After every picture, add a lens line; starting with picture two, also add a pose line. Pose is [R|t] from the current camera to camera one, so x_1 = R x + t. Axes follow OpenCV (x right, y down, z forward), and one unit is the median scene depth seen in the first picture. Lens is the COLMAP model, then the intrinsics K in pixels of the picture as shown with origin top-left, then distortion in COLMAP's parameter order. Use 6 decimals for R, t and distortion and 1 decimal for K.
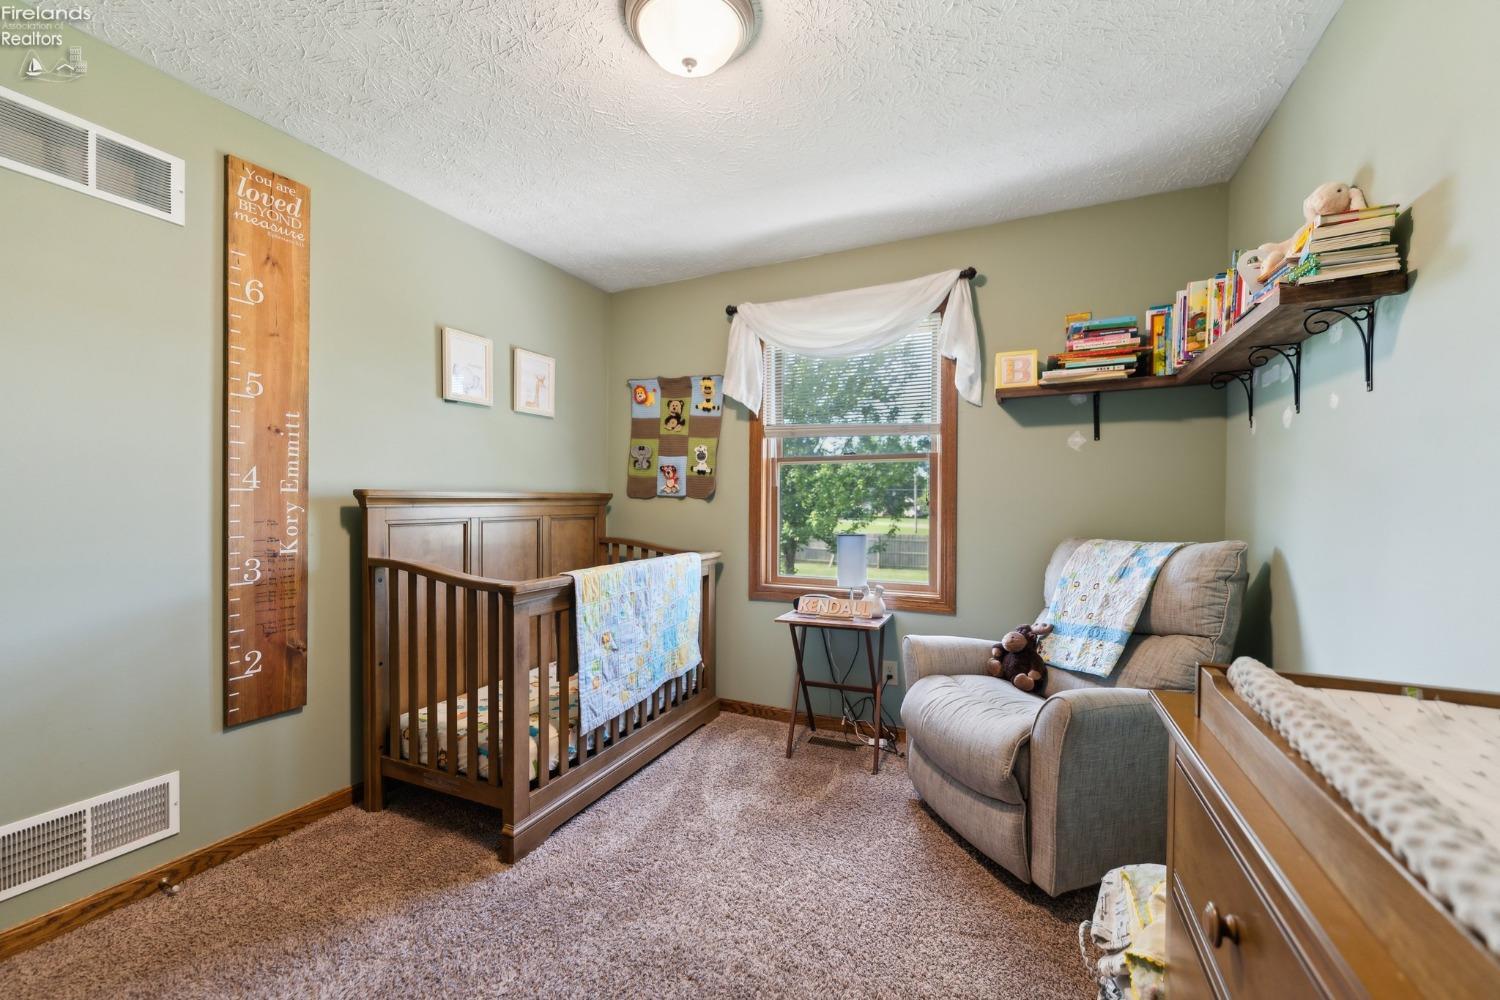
lens RADIAL K [[599.7, 0, 745.8], [0, 599.7, 510.8], [0, 0, 1]] dist [0.000560, 0.000047]
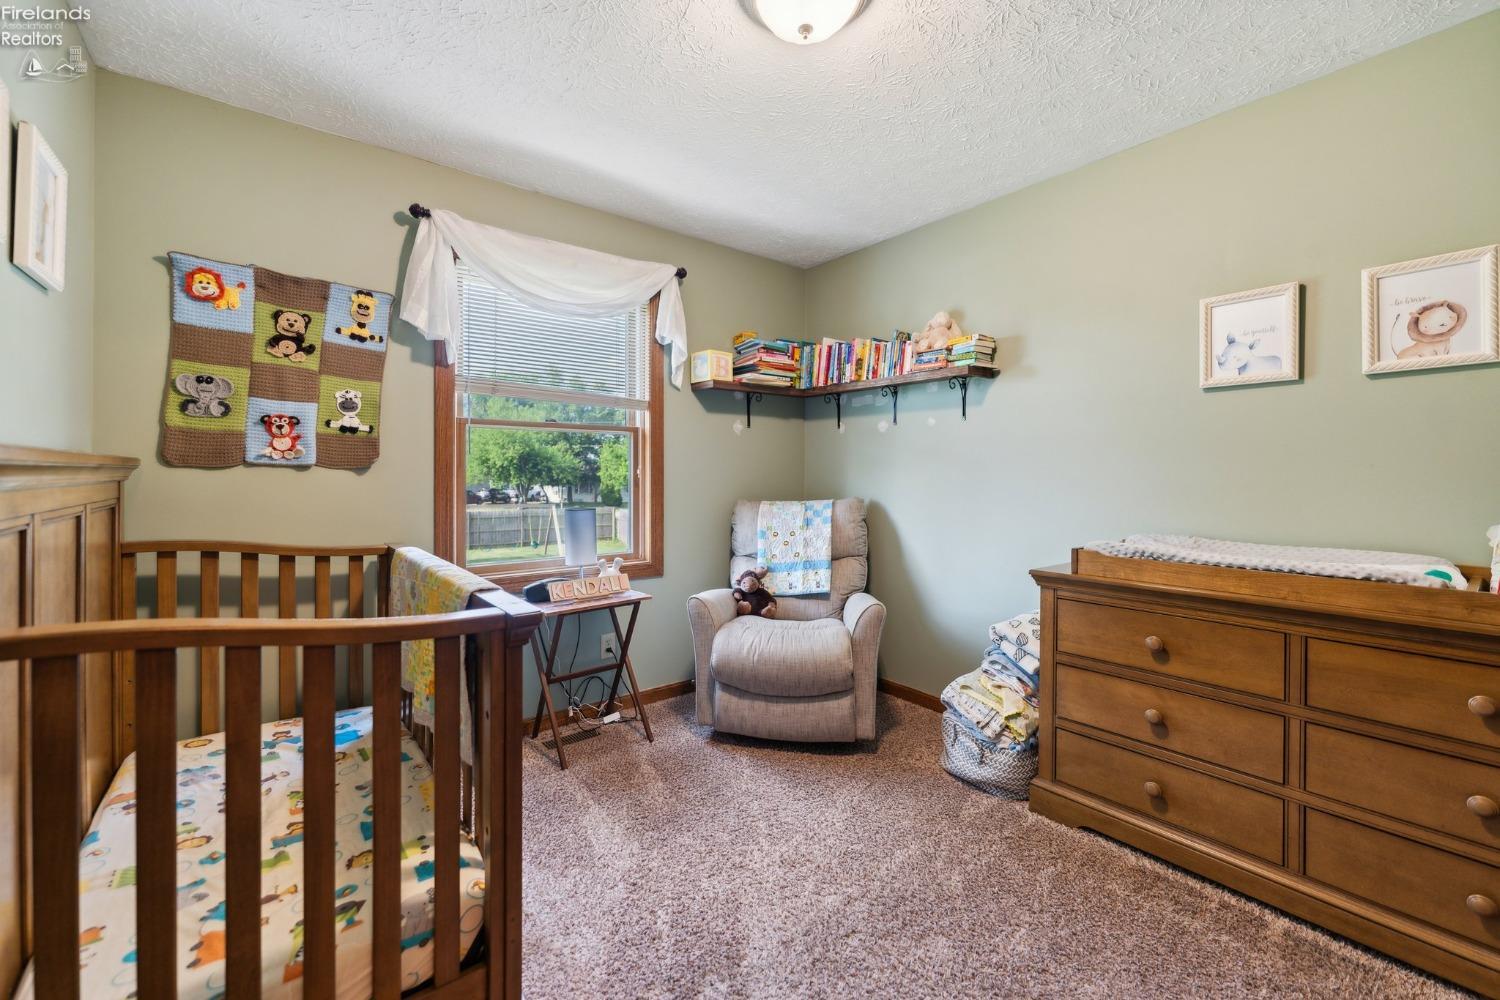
lens RADIAL K [[608.0, 0, 743.4], [0, 608.0, 480.7], [0, 0, 1]] dist [-0.001011, 0.000037]
pose [[0.449426, -0.010417, 0.893257, -0.484898], [0.014132, 0.999890, 0.004550, -0.003996], [-0.893206, 0.010579, 0.449523, 0.301512]]
